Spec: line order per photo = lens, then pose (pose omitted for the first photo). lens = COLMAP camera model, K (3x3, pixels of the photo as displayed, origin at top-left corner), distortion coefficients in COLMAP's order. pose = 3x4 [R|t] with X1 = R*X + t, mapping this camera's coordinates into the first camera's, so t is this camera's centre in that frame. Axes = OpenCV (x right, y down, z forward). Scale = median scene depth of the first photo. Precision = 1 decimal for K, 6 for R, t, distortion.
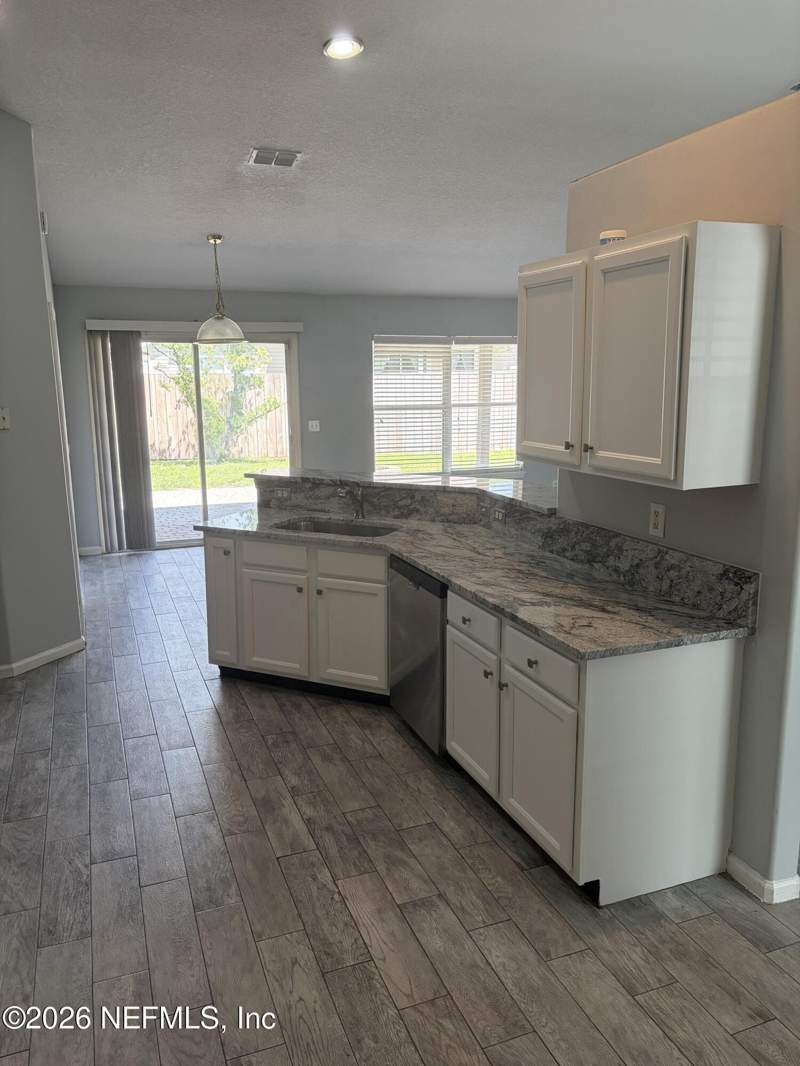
lens RADIAL K [[806.2, 0, 406.8], [0, 806.2, 534.7], [0, 0, 1]] dist [0.063456, -0.059282]
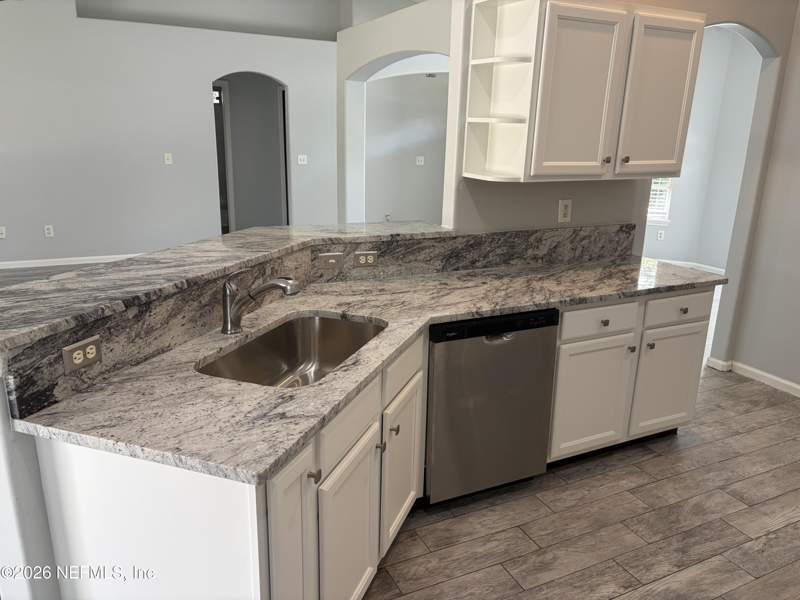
lens RADIAL K [[605.0, 0, 397.6], [0, 605.0, 302.8], [0, 0, 1]] dist [0.063456, -0.059282]
pose [[-0.076107, -0.274314, 0.958624, -0.718240], [0.174185, 0.942971, 0.283664, -0.214011], [-0.981768, 0.188566, -0.023985, 1.297637]]
